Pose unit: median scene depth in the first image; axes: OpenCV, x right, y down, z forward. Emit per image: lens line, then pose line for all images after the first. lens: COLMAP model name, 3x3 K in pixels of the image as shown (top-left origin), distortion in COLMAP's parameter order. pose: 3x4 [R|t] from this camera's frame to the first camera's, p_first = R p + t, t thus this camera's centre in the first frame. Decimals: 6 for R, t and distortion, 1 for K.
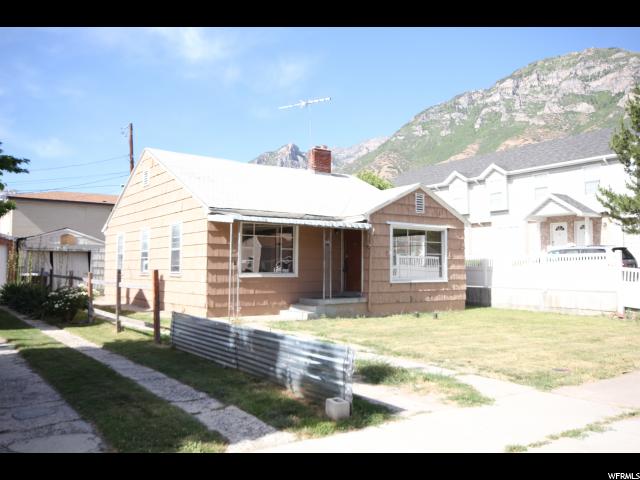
lens RADIAL K [[575.7, 0, 318.9], [0, 575.7, 238.8], [0, 0, 1]] dist [0.004287, 0.008585]
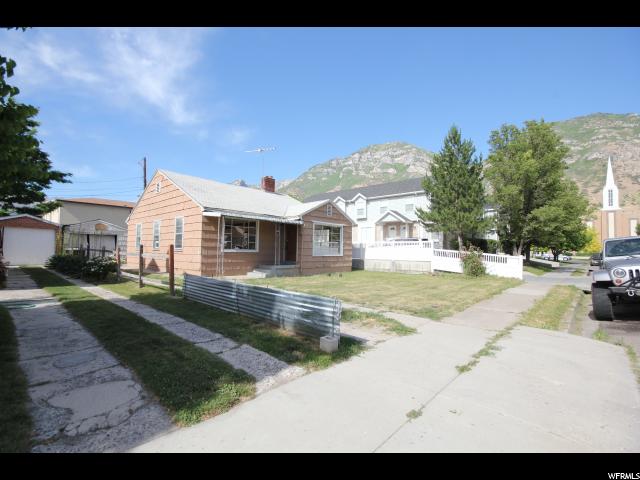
lens RADIAL K [[300.3, 0, 320.2], [0, 300.3, 242.5], [0, 0, 1]] dist [-0.003383, -0.006288]
pose [[0.974220, 0.017616, 0.224910, -0.061185], [-0.023531, 0.999443, 0.023644, 0.014652], [-0.224368, -0.028327, 0.974093, 0.126232]]
